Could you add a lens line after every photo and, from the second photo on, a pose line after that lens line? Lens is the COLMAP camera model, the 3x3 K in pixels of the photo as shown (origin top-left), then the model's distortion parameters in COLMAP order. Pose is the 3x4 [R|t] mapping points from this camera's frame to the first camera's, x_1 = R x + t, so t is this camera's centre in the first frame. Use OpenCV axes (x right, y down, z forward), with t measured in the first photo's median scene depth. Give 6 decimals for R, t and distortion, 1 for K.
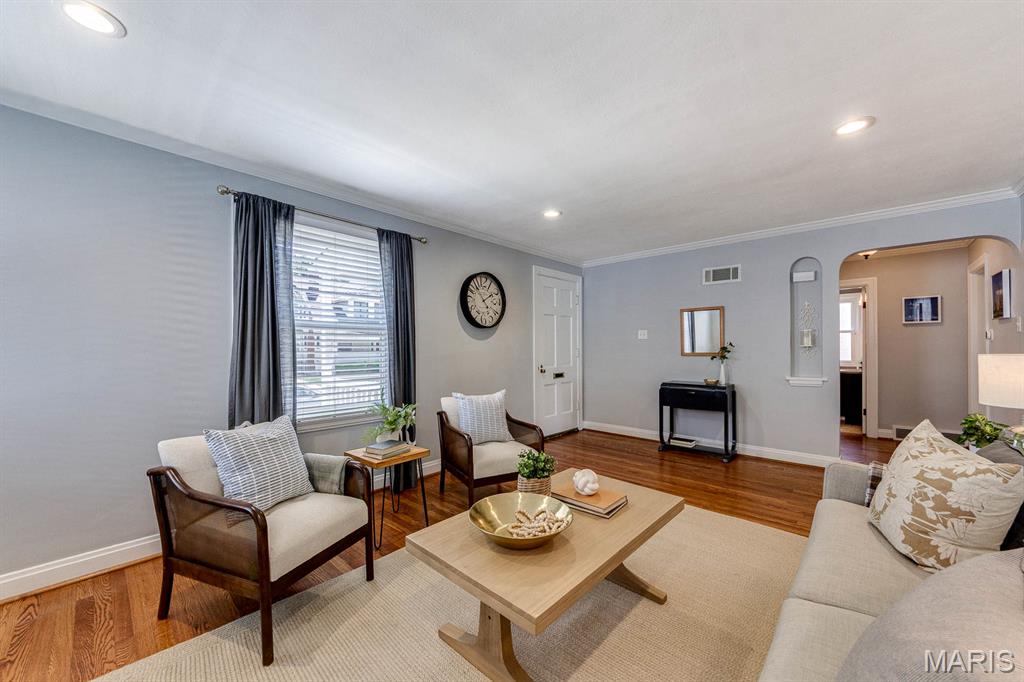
lens RADIAL K [[380.4, 0, 508.1], [0, 380.4, 347.9], [0, 0, 1]] dist [0.002180, 0.000047]
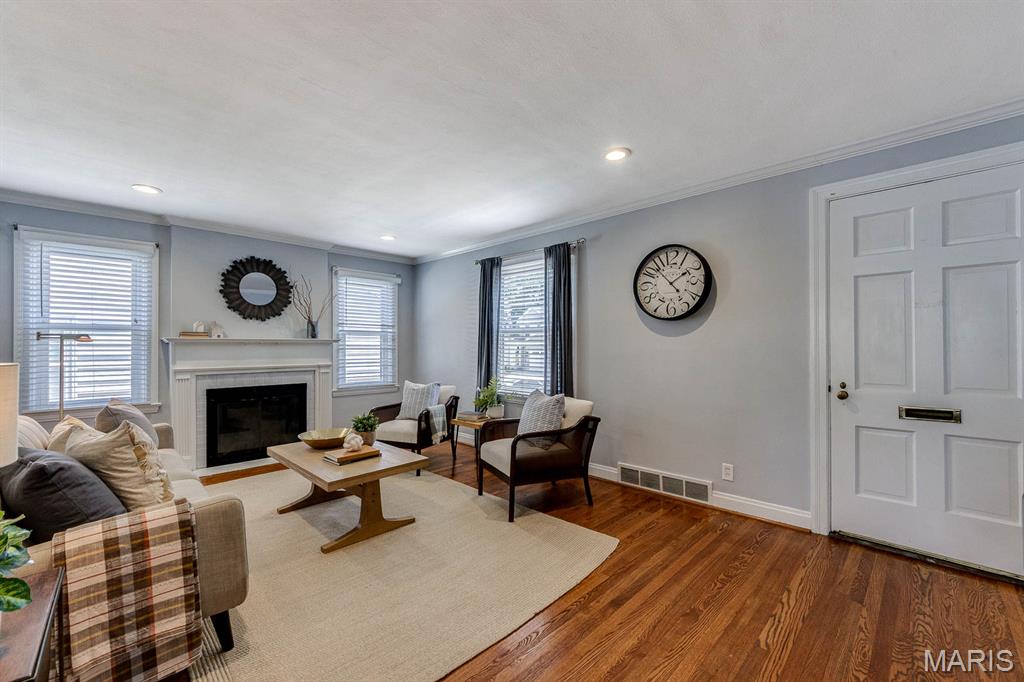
lens RADIAL K [[425.0, 0, 508.9], [0, 425.0, 344.5], [0, 0, 1]] dist [0.000109, -0.000012]
pose [[-0.027111, -0.006277, -0.999613, 0.837688], [-0.000336, 0.999980, -0.006270, -0.000159], [0.999632, 0.000166, -0.027113, 0.771129]]
